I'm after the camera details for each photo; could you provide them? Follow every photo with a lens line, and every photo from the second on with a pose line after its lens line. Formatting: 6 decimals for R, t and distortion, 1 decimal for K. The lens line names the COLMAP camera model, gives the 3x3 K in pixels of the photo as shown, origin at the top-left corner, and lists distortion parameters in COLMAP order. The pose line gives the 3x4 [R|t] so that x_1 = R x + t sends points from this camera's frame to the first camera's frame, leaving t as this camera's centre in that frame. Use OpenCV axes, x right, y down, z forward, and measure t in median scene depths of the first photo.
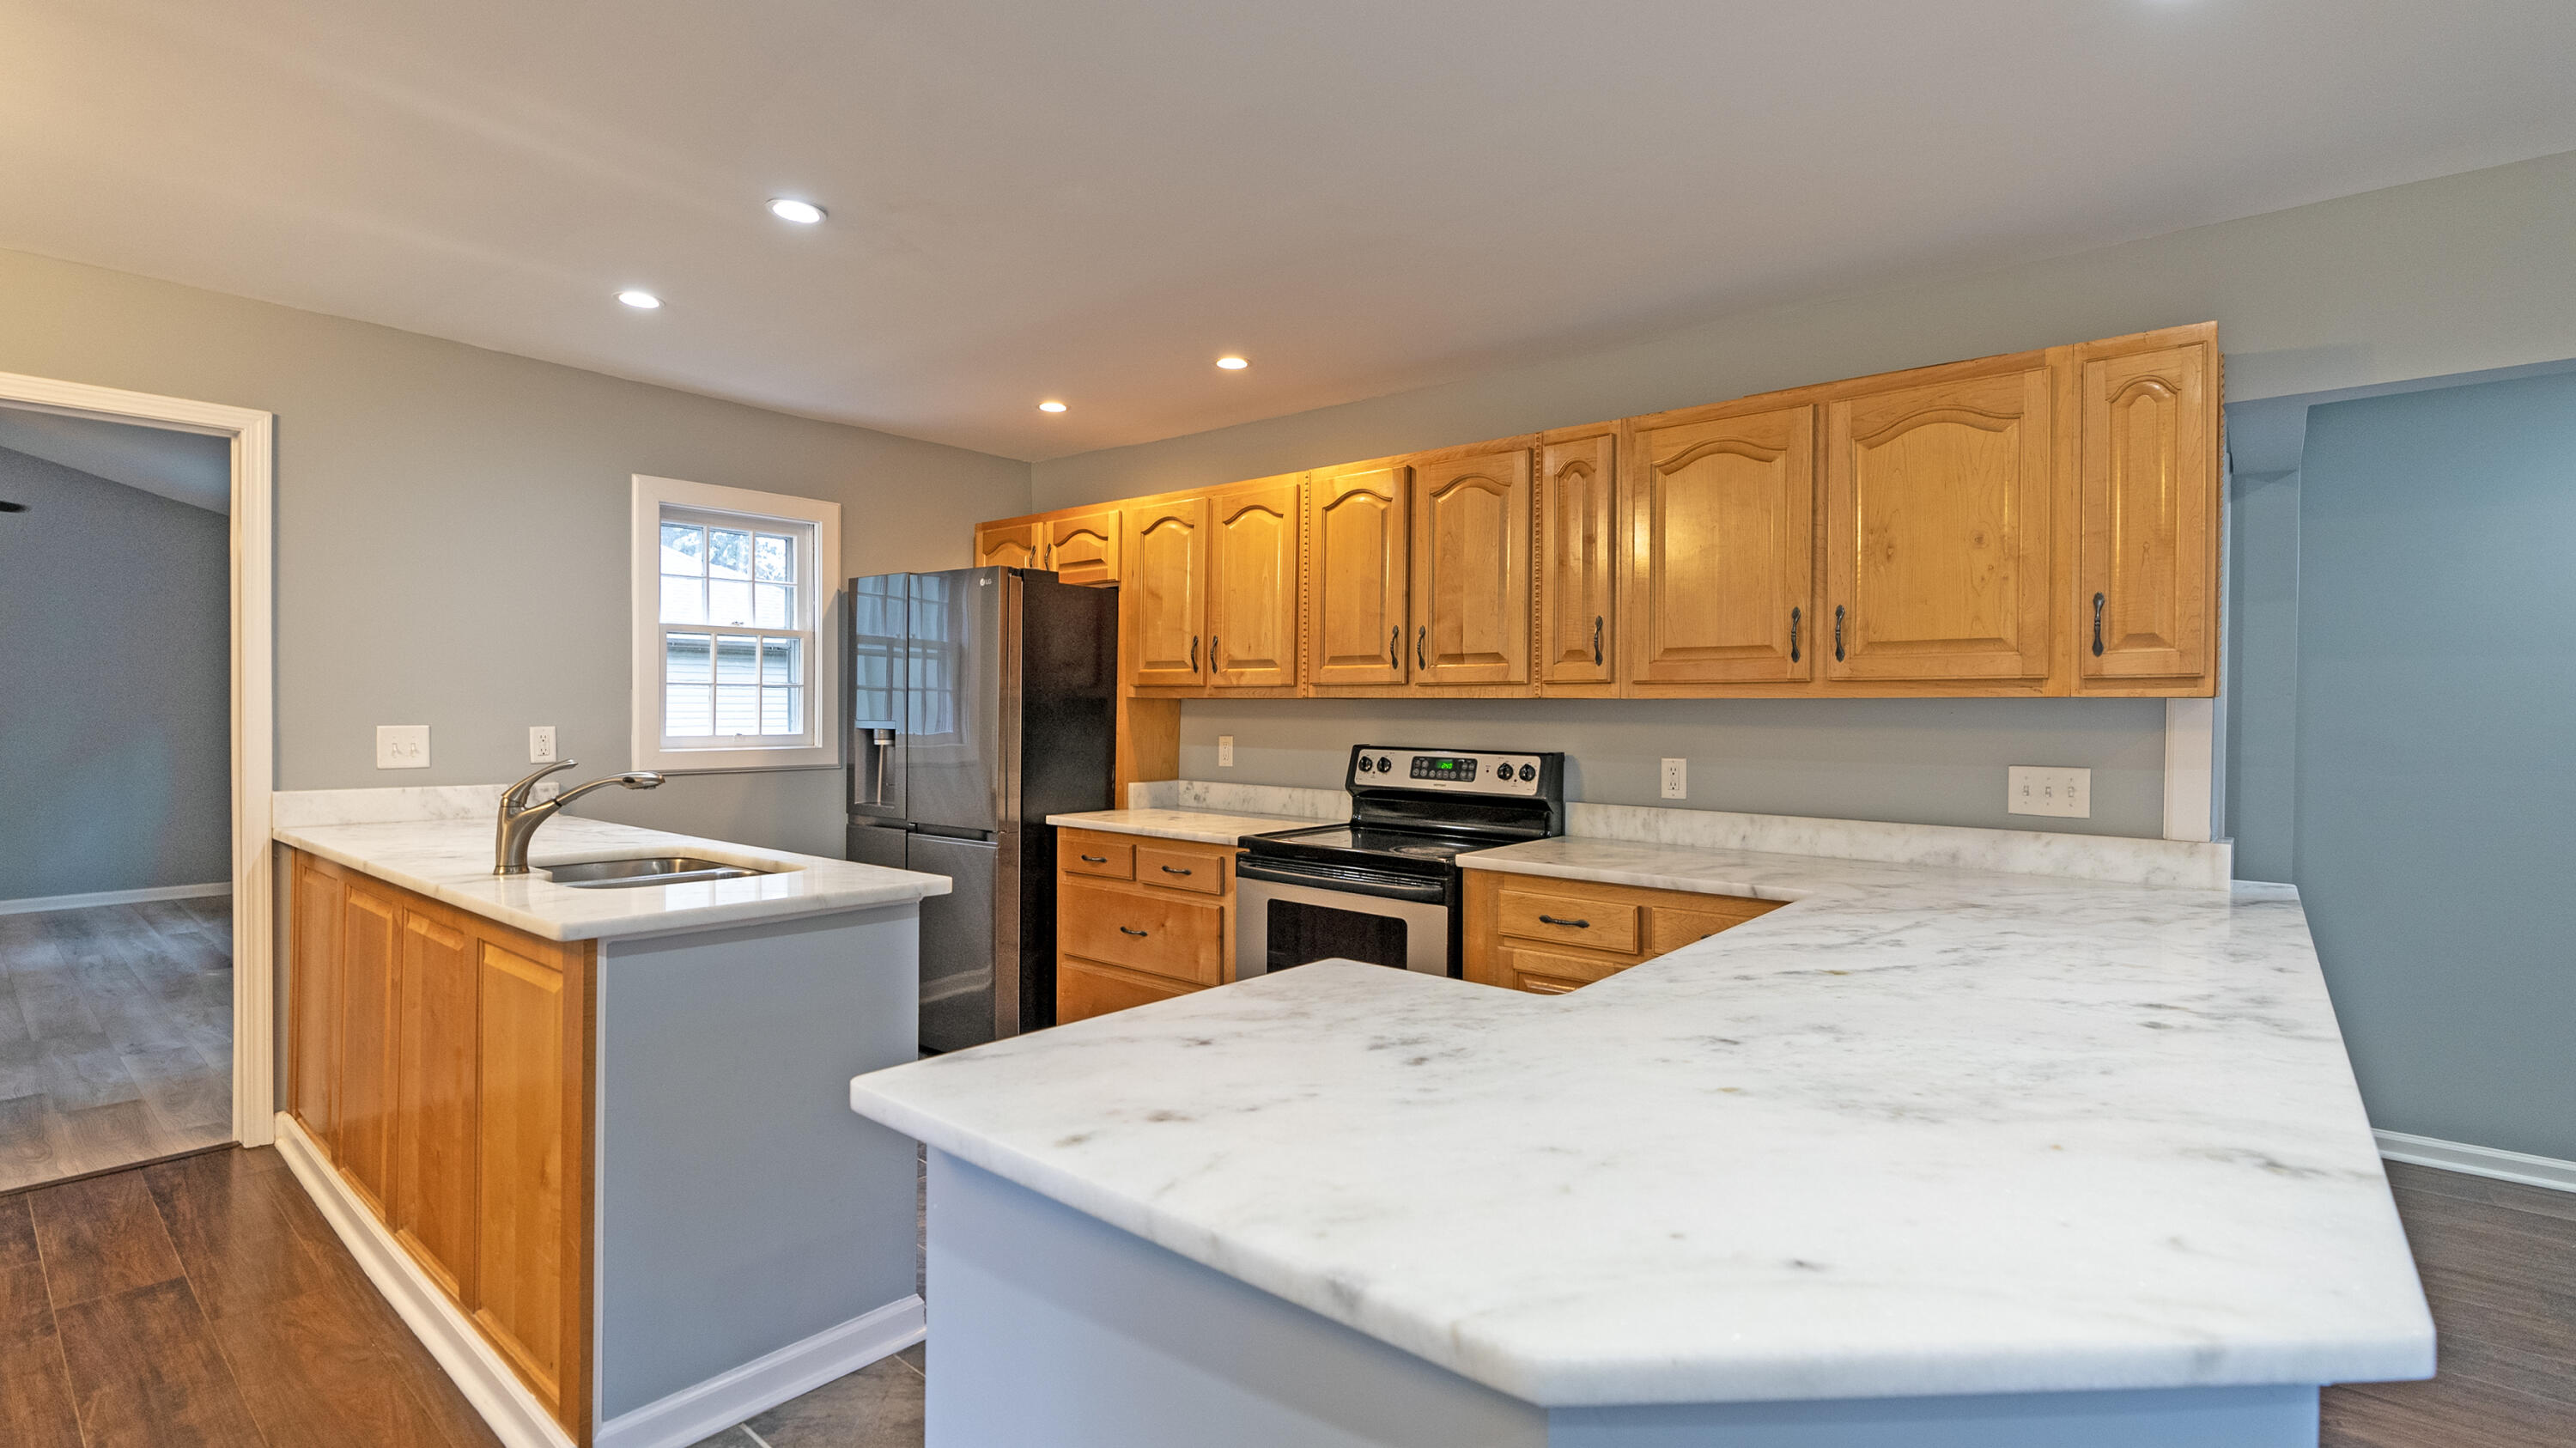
lens RADIAL K [[1162.4, 0, 1290.4], [0, 1162.4, 721.2], [0, 0, 1]] dist [-0.005903, 0.002130]
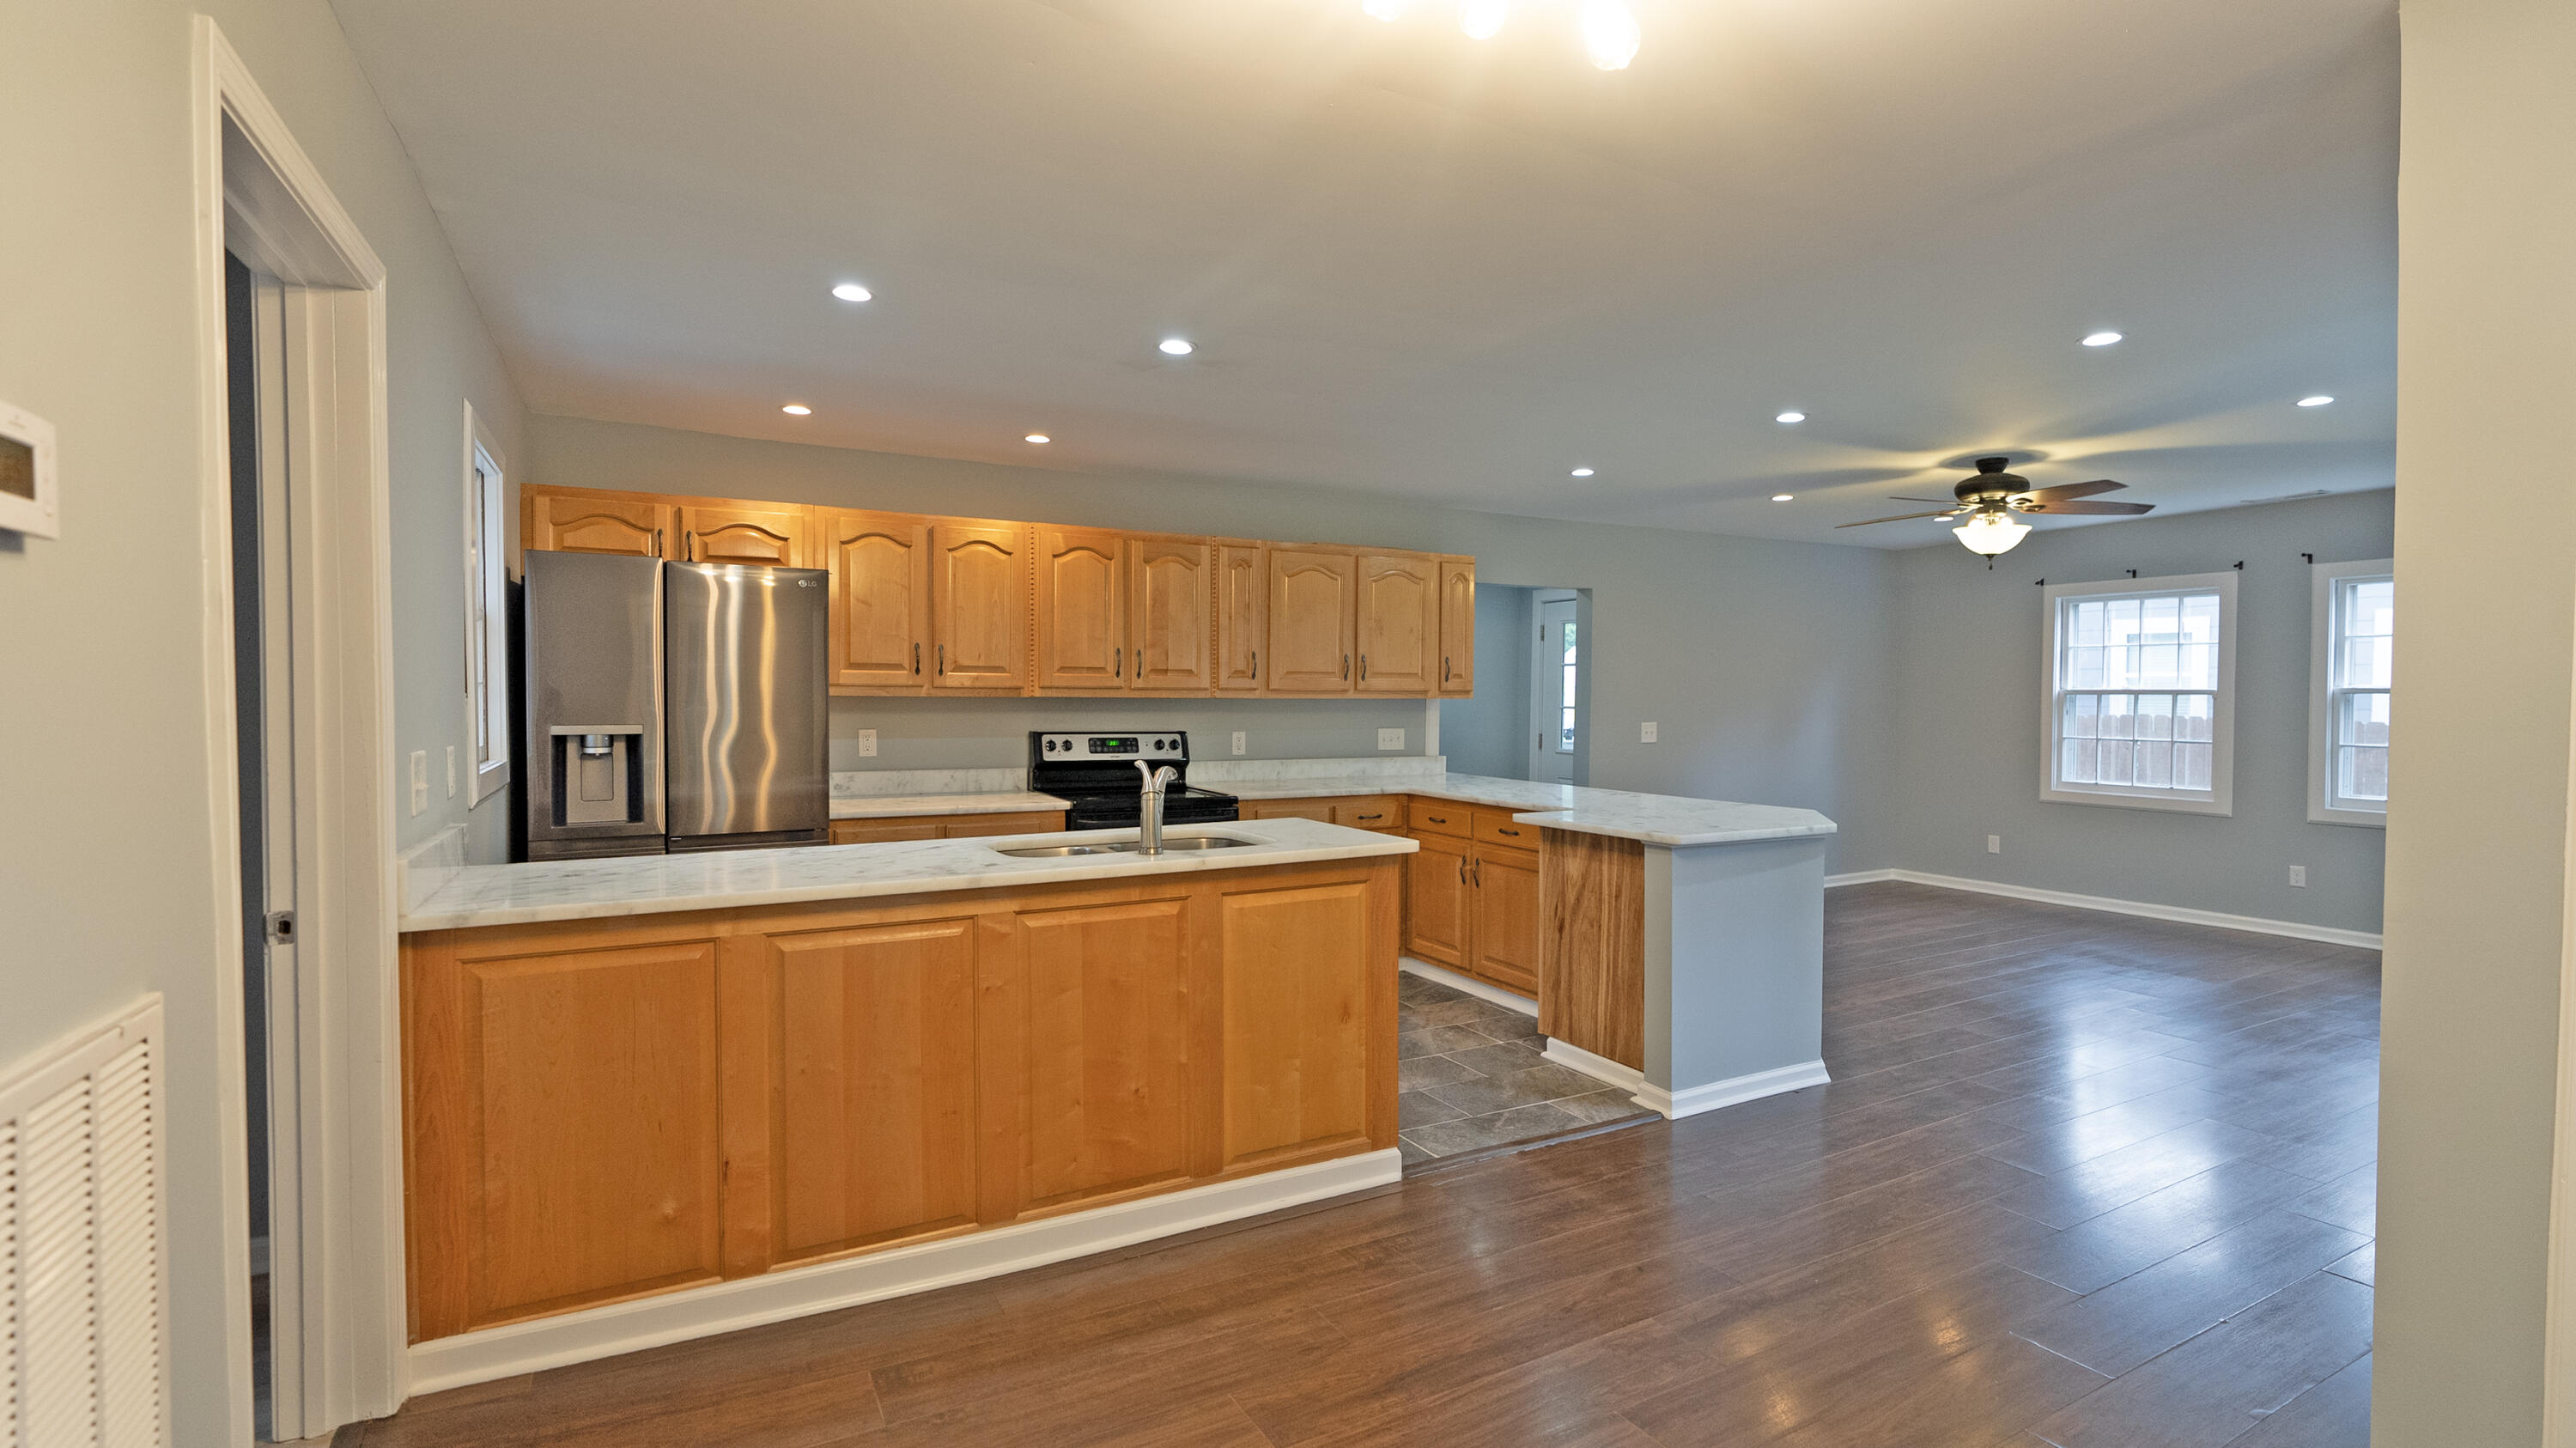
lens RADIAL K [[1162.4, 0, 1293.7], [0, 1162.4, 718.7], [0, 0, 1]] dist [-0.005903, 0.002130]
pose [[0.363730, -0.025852, 0.931146, -1.171137], [0.005072, 0.999655, 0.025773, -0.029671], [-0.931491, -0.004652, 0.363736, 0.266401]]
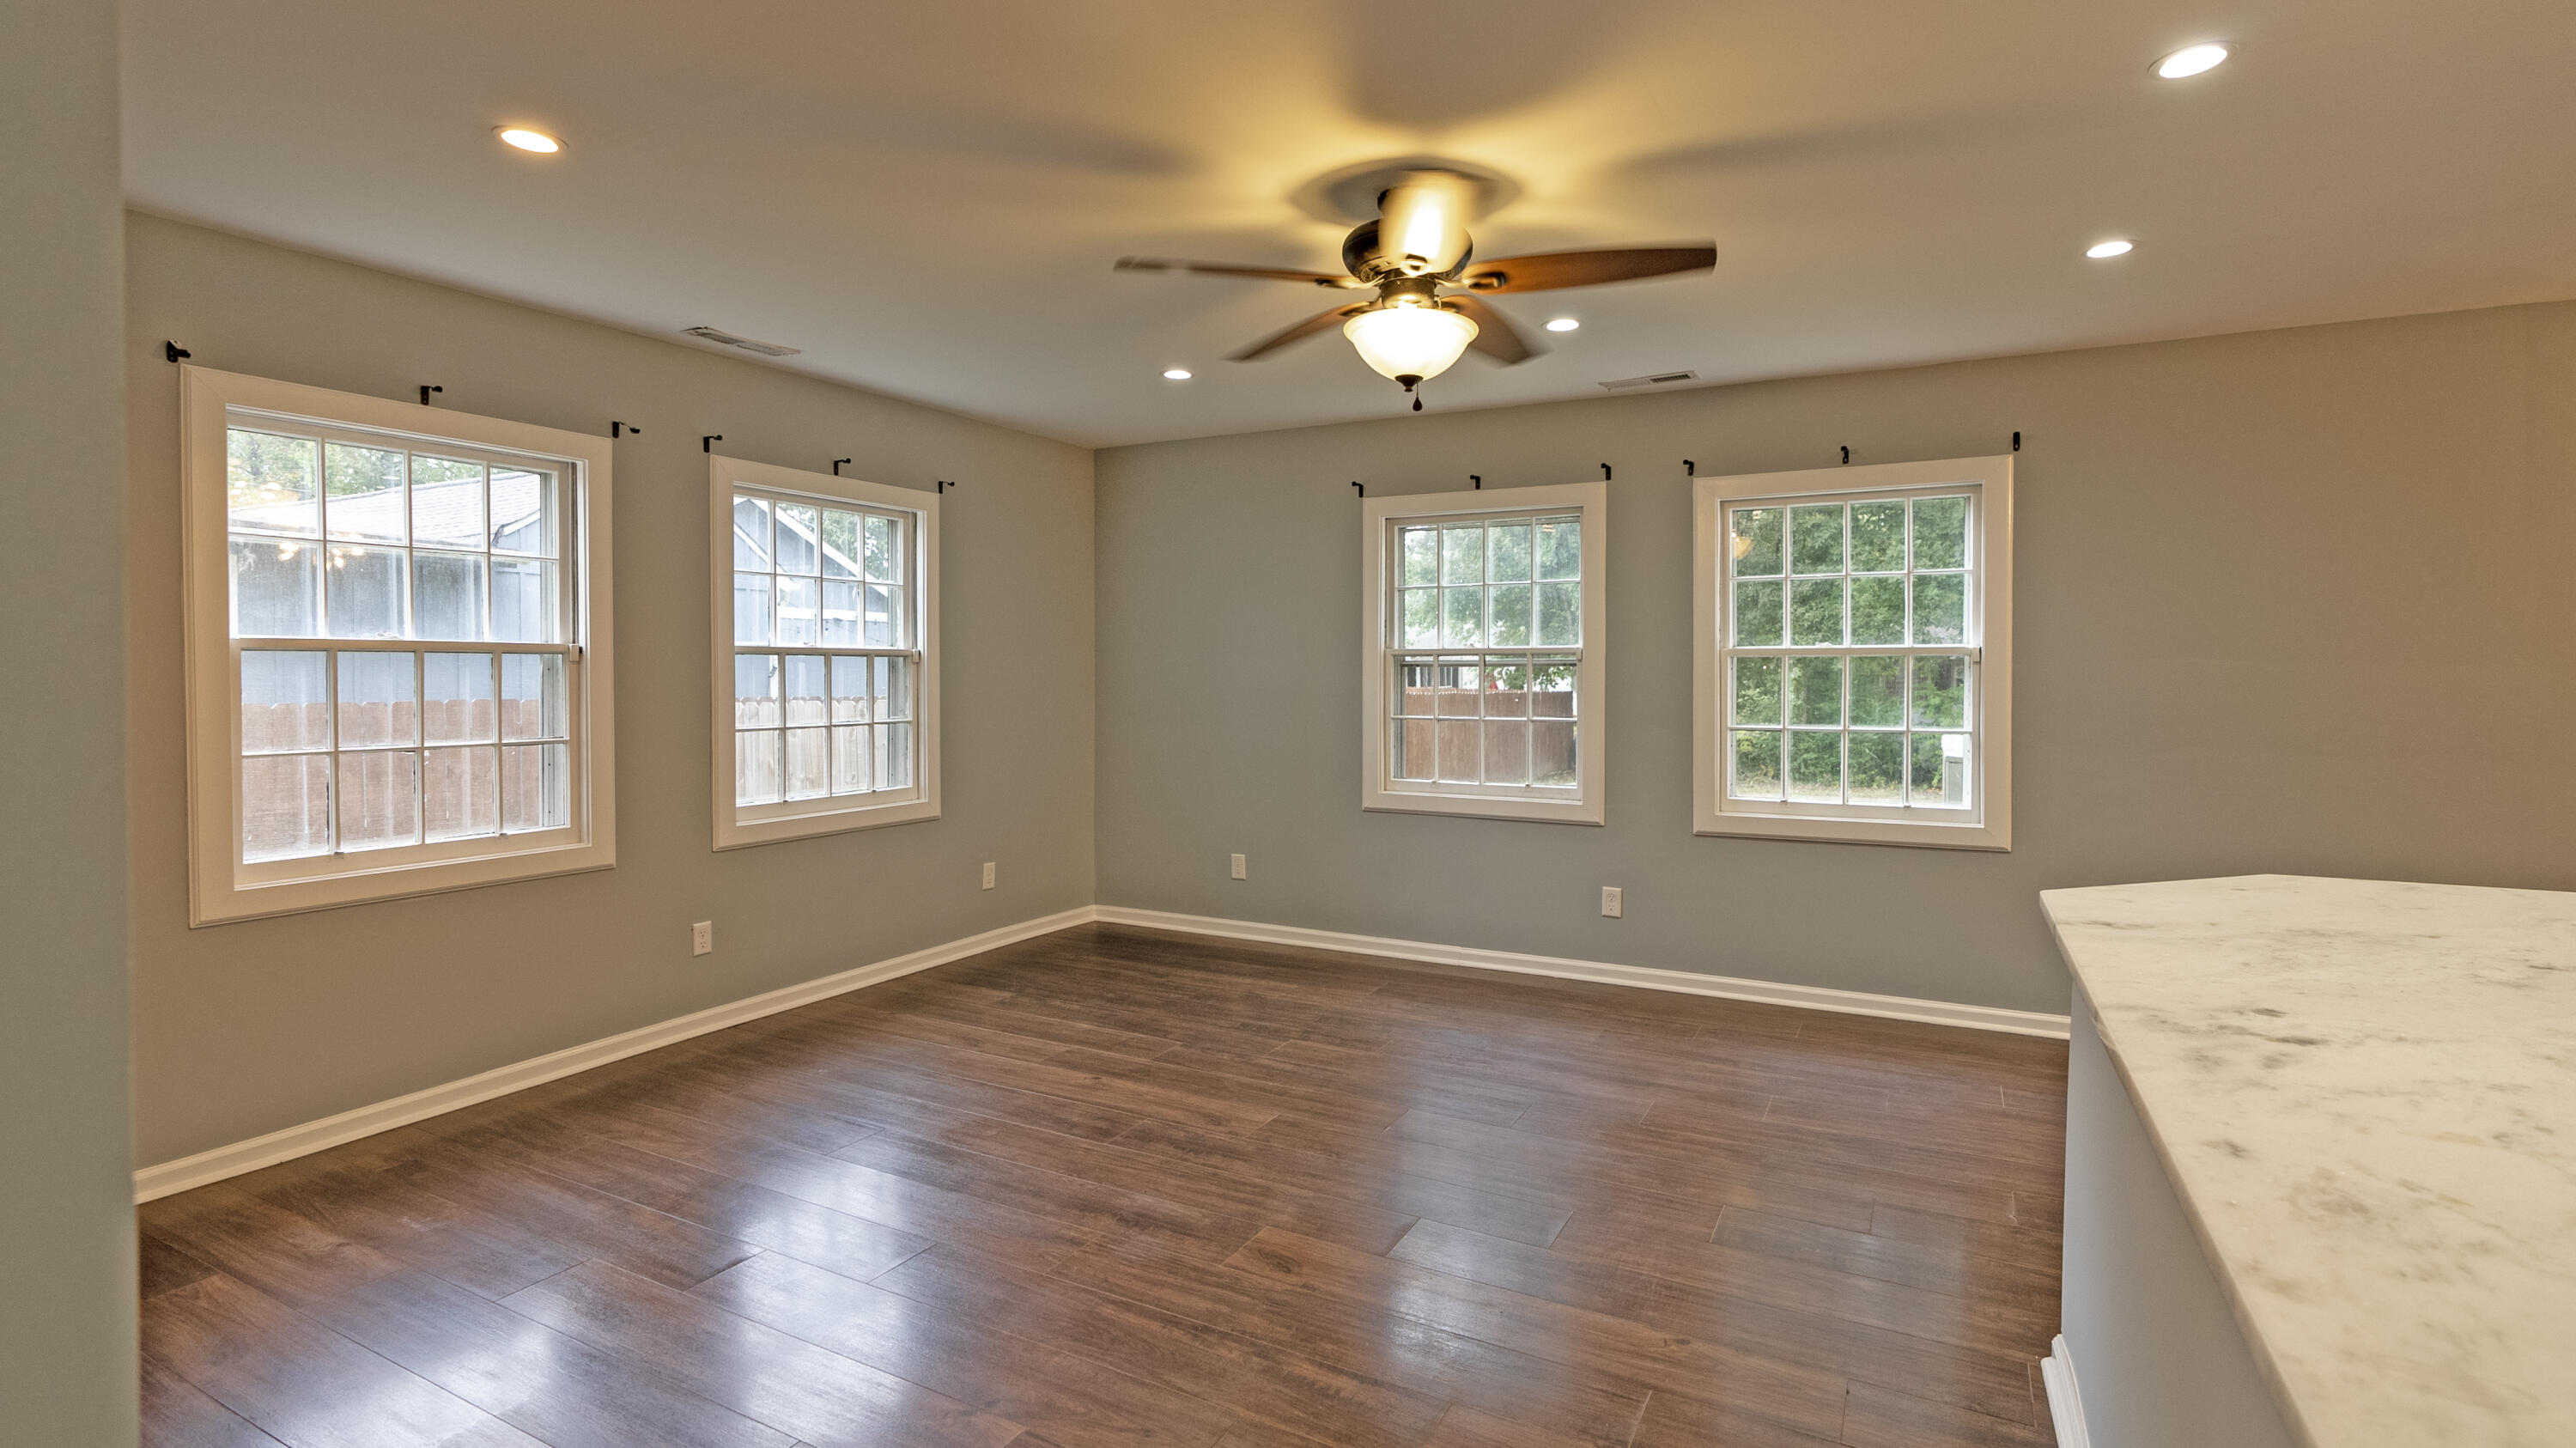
lens RADIAL K [[1162.4, 0, 1313.2], [0, 1162.4, 719.2], [0, 0, 1]] dist [-0.005903, 0.002130]
pose [[-0.976577, 0.002308, -0.215155, 0.650624], [-0.005553, 0.999339, 0.035924, 0.003269], [0.215096, 0.036277, -0.975919, 0.708813]]
